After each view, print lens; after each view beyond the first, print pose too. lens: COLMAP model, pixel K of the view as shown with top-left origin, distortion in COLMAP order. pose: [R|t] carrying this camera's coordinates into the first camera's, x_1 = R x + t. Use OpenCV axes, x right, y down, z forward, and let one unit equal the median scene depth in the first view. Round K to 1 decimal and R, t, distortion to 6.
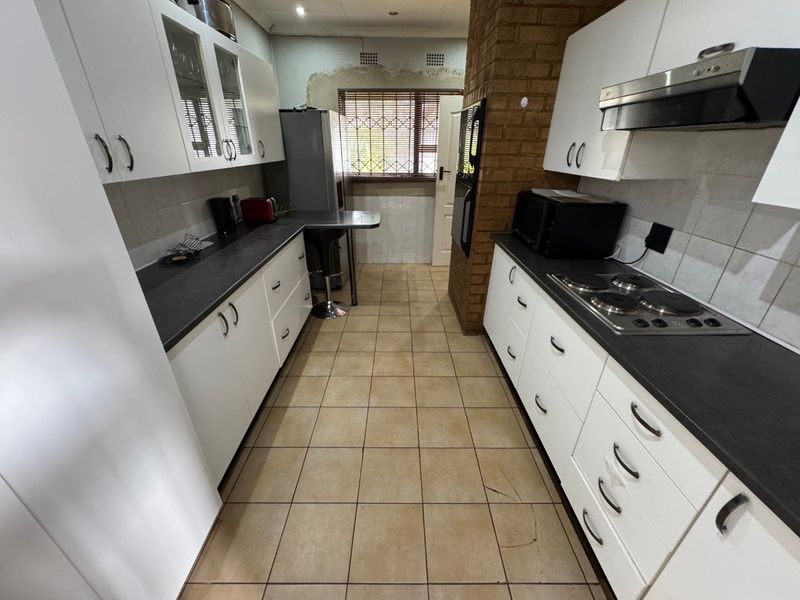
lens RADIAL K [[319.4, 0, 402.4], [0, 319.4, 297.7], [0, 0, 1]] dist [-0.000851, -0.000023]
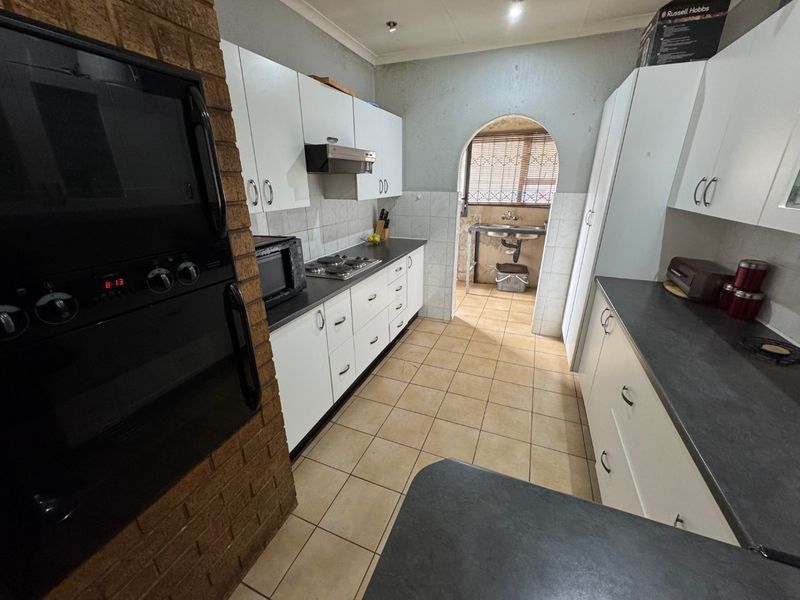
lens RADIAL K [[319.4, 0, 404.4], [0, 319.4, 300.5], [0, 0, 1]] dist [-0.000851, -0.000023]
pose [[-0.922684, -0.137012, 0.360392, -0.257029], [0.165824, 0.702841, 0.691750, -0.917557], [-0.348076, 0.698028, -0.625780, 1.902640]]
